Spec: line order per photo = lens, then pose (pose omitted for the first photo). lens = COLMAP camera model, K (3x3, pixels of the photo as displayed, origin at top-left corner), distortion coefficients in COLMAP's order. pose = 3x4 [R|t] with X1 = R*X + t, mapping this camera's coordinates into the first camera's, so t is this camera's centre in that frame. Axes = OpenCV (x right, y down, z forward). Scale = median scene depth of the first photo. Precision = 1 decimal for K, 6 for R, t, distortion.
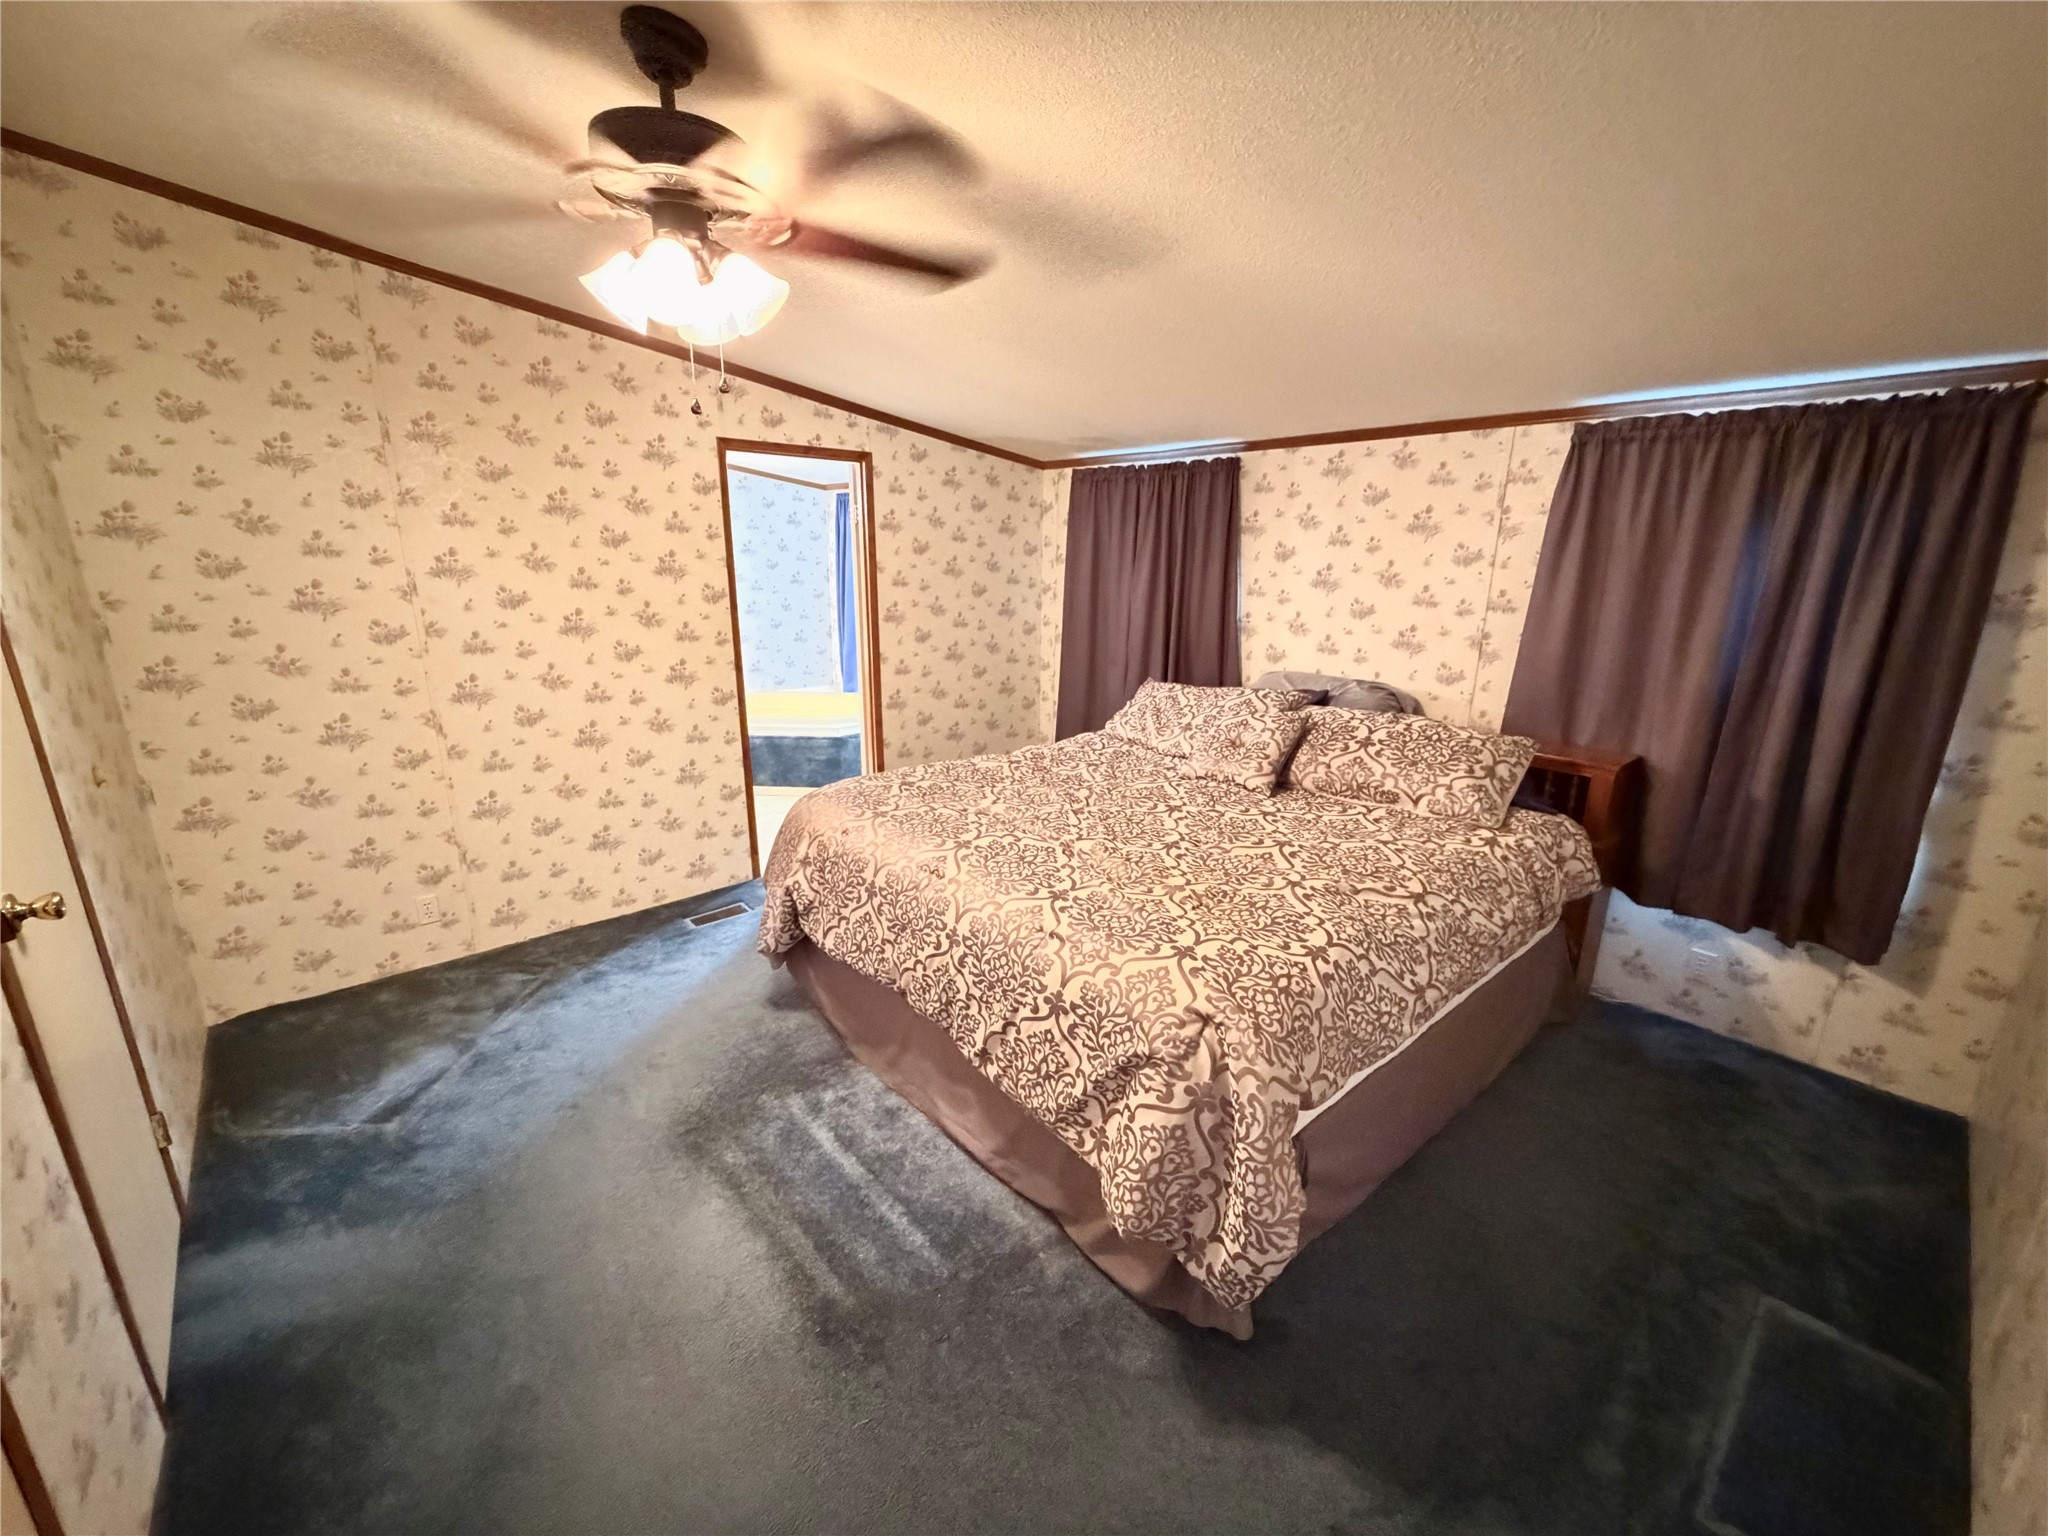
lens RADIAL K [[802.3, 0, 1021.4], [0, 802.3, 770.9], [0, 0, 1]] dist [-0.002505, -0.000212]
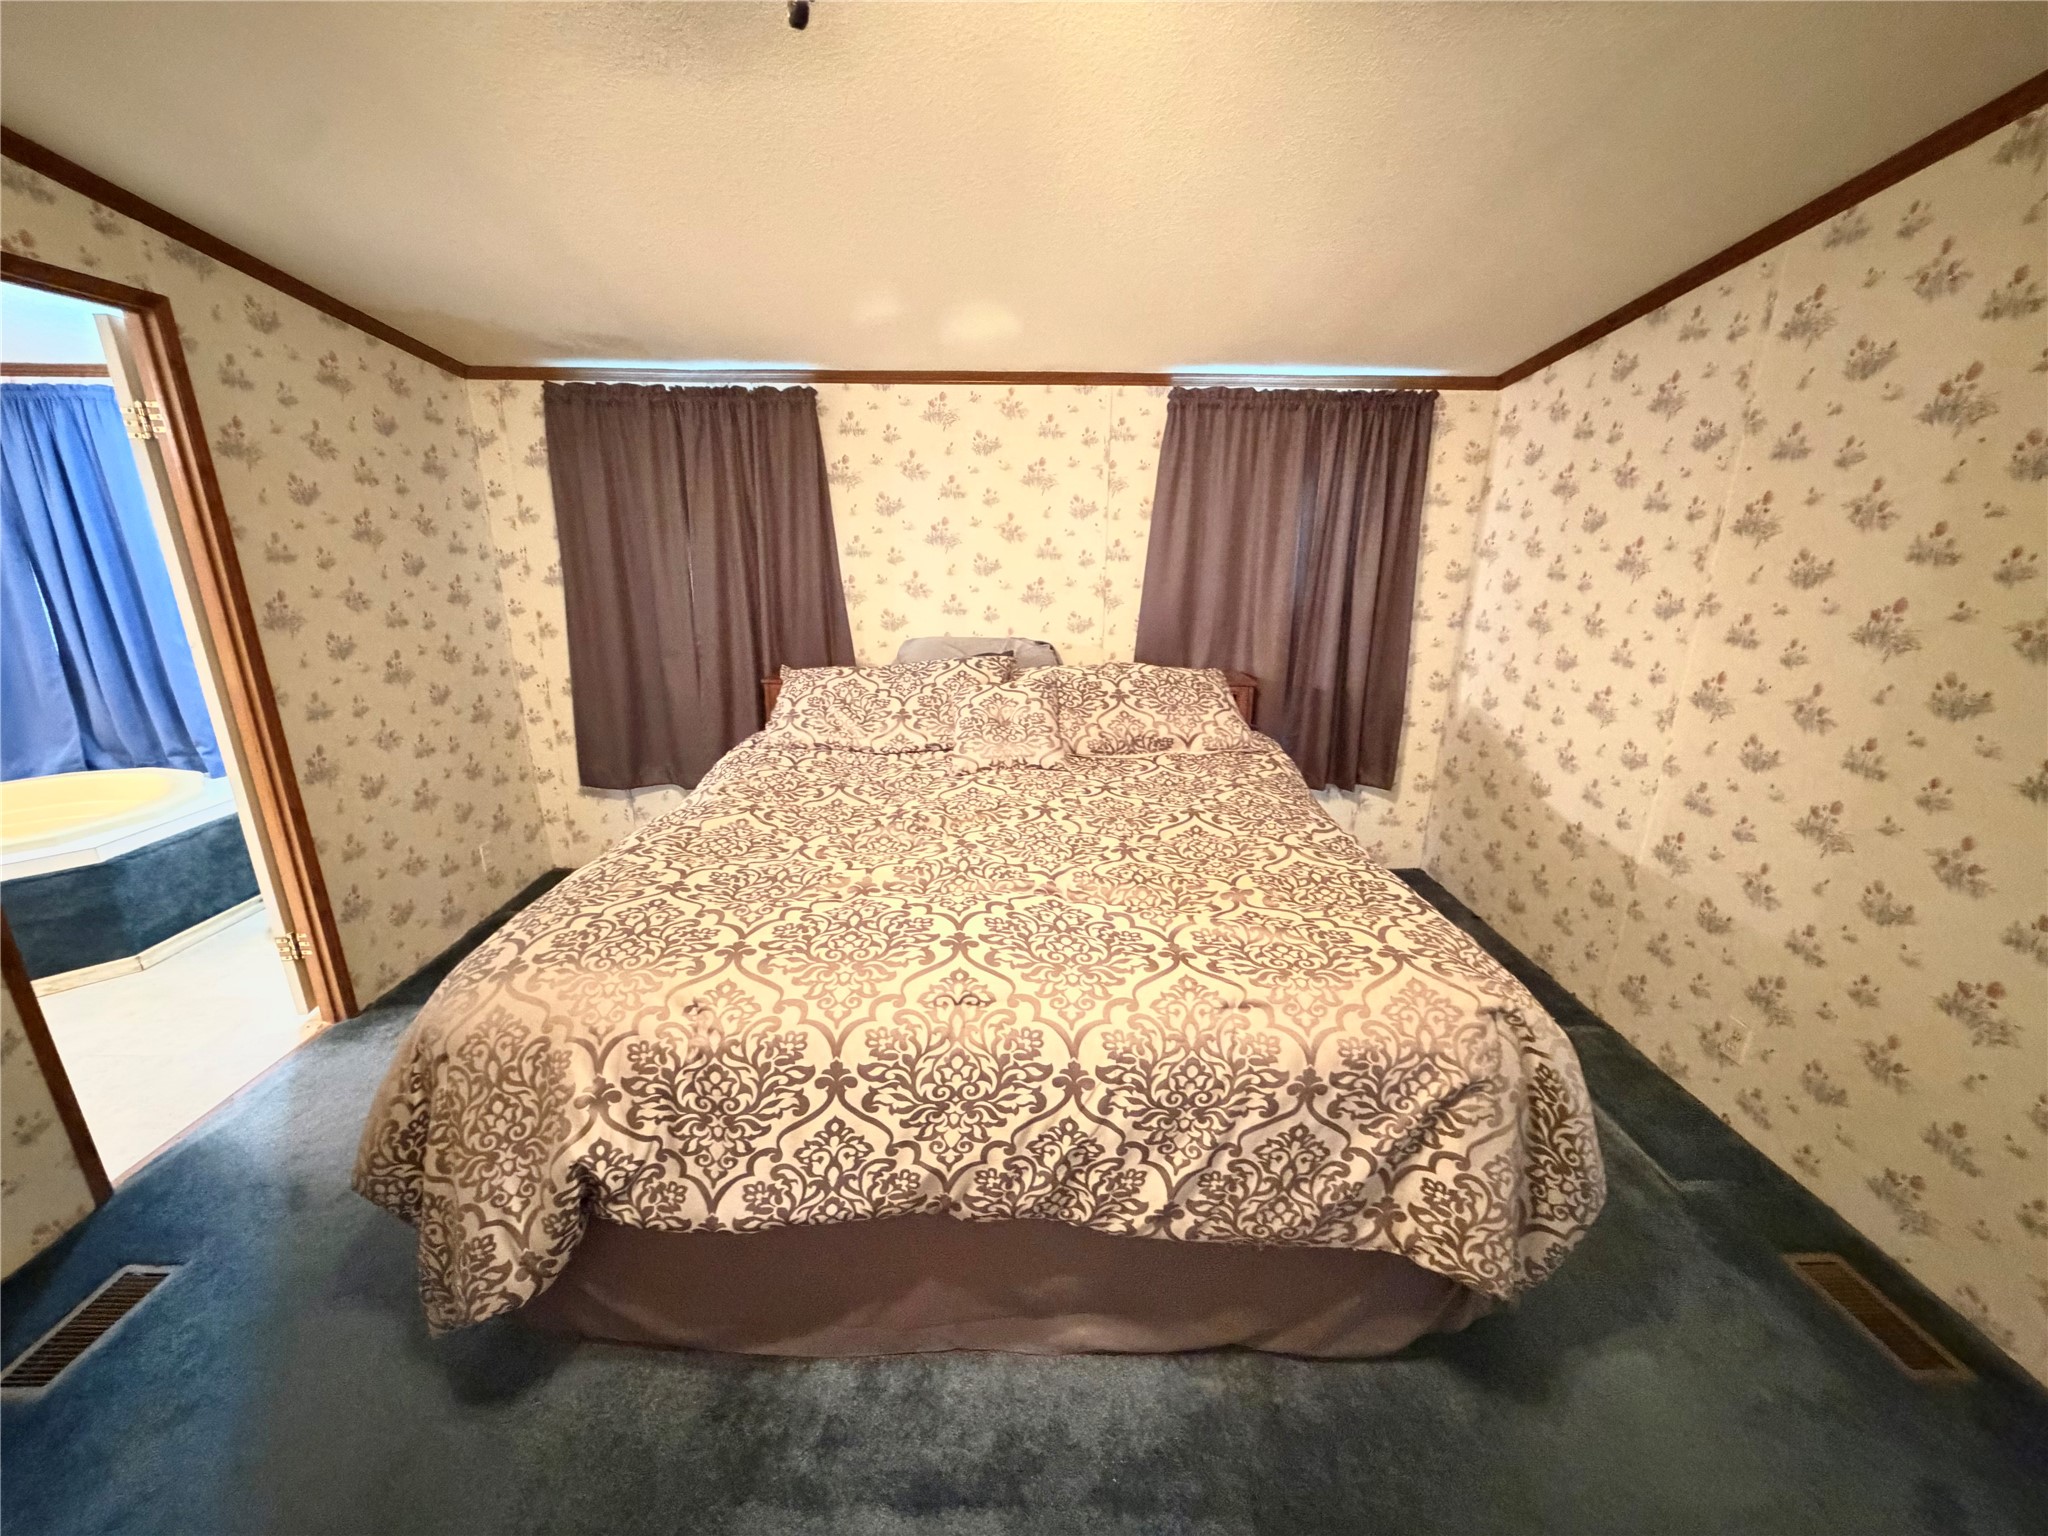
lens RADIAL K [[805.0, 0, 1023.3], [0, 805.0, 770.1], [0, 0, 1]] dist [0.000991, -0.000180]
pose [[0.662799, -0.223462, 0.714676, -0.377124], [0.198616, 0.972710, 0.119945, -0.088547], [-0.721976, 0.062446, 0.689094, 0.406808]]
